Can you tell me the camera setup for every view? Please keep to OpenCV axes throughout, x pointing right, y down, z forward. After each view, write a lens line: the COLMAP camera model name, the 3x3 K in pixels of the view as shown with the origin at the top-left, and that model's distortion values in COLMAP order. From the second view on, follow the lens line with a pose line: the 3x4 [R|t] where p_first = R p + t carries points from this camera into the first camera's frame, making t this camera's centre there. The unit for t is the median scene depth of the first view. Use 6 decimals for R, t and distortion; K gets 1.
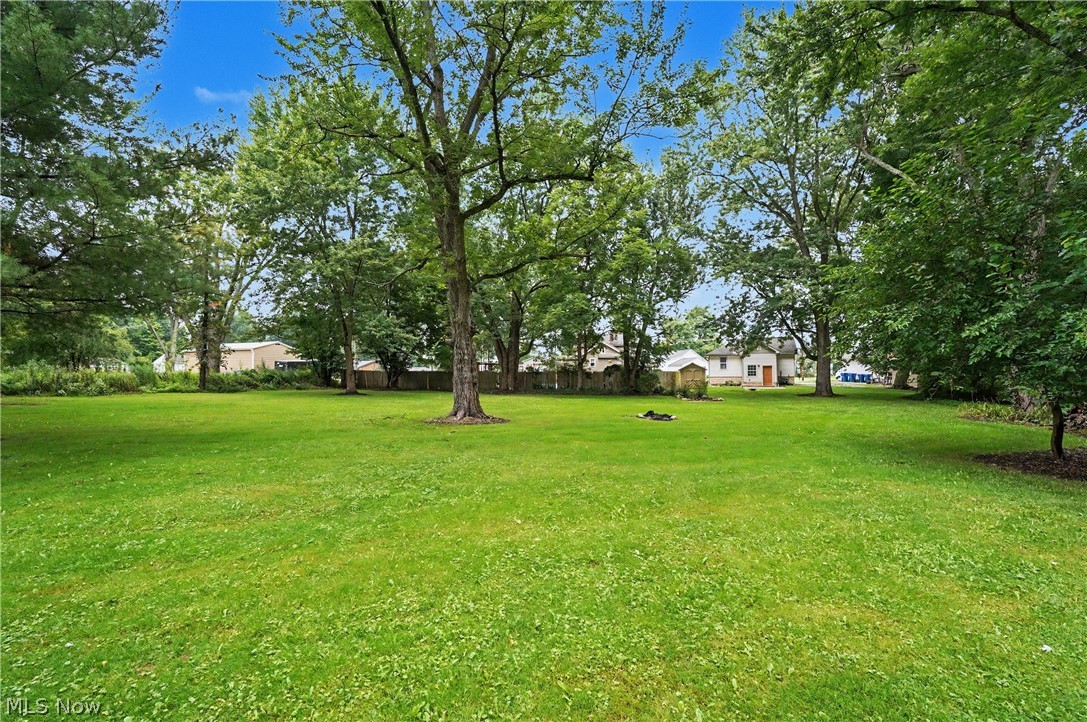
lens RADIAL K [[504.8, 0, 543.5], [0, 504.8, 361.0], [0, 0, 1]] dist [-0.002716, -0.000465]
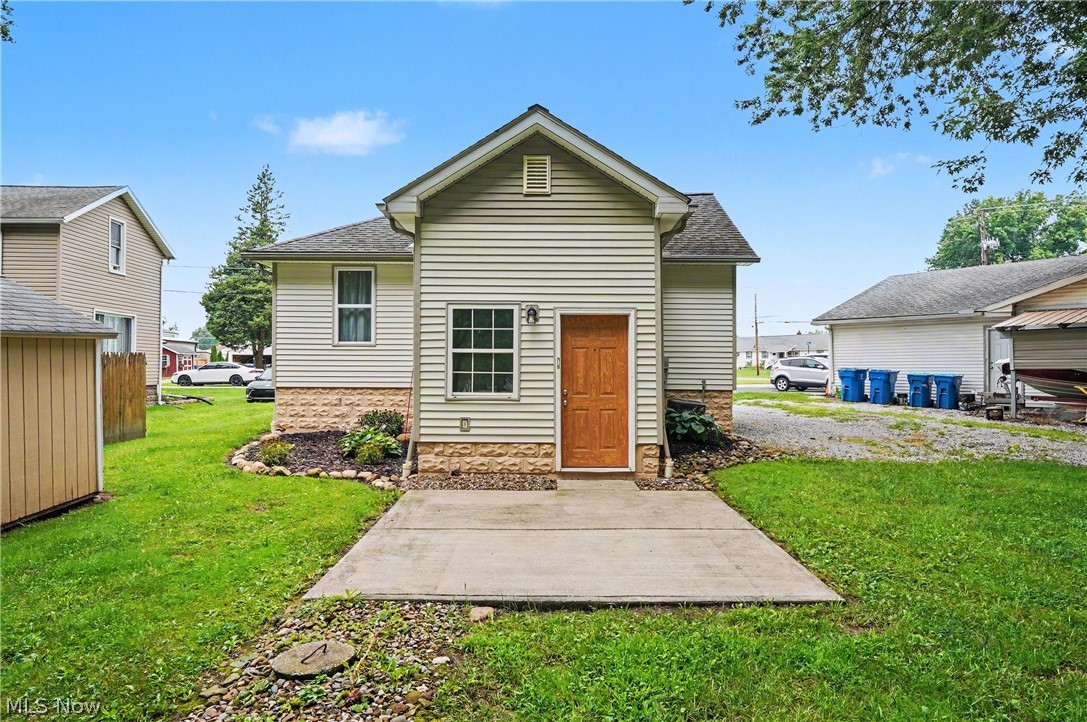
lens RADIAL K [[677.0, 0, 543.5], [0, 677.0, 361.0], [0, 0, 1]] dist [-0.099958, -0.000109]
pose [[0.942629, 0.012217, 0.333620, 0.462771], [-0.020010, 0.999601, 0.019932, 0.022516], [-0.333243, -0.025464, 0.942497, 1.040745]]
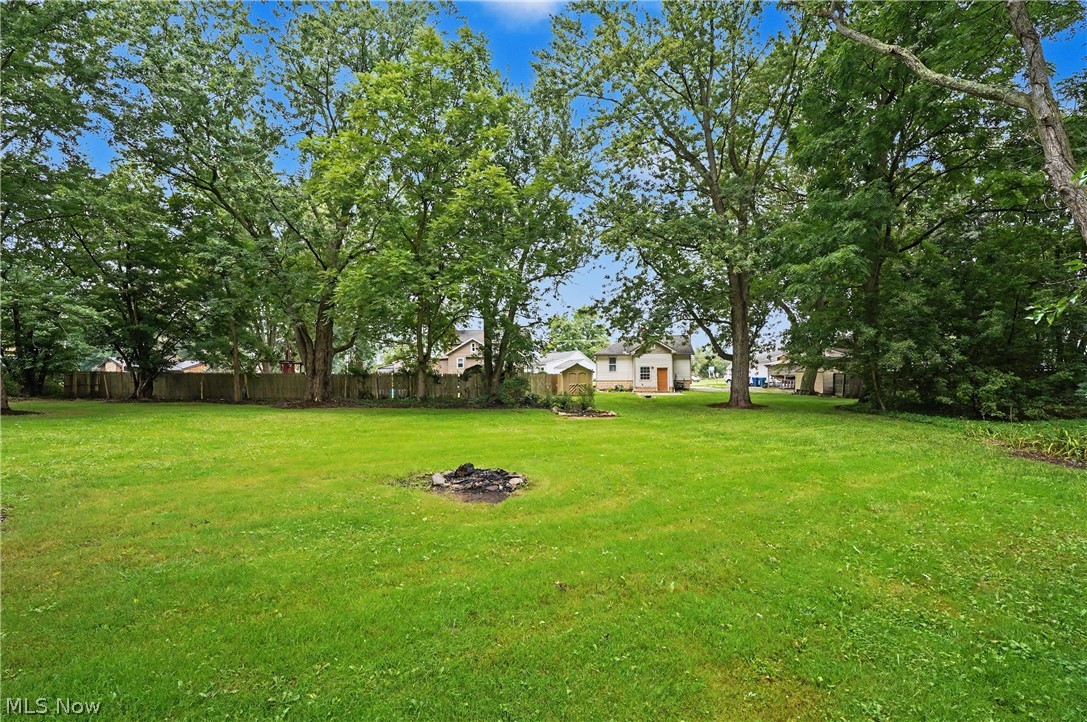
lens RADIAL K [[504.8, 0, 543.5], [0, 504.8, 361.0], [0, 0, 1]] dist [-0.002716, -0.000465]
pose [[0.977645, 0.006644, 0.210155, 0.086604], [-0.005484, 0.999966, -0.006103, 0.005725], [-0.210189, 0.004814, 0.977649, 0.261990]]
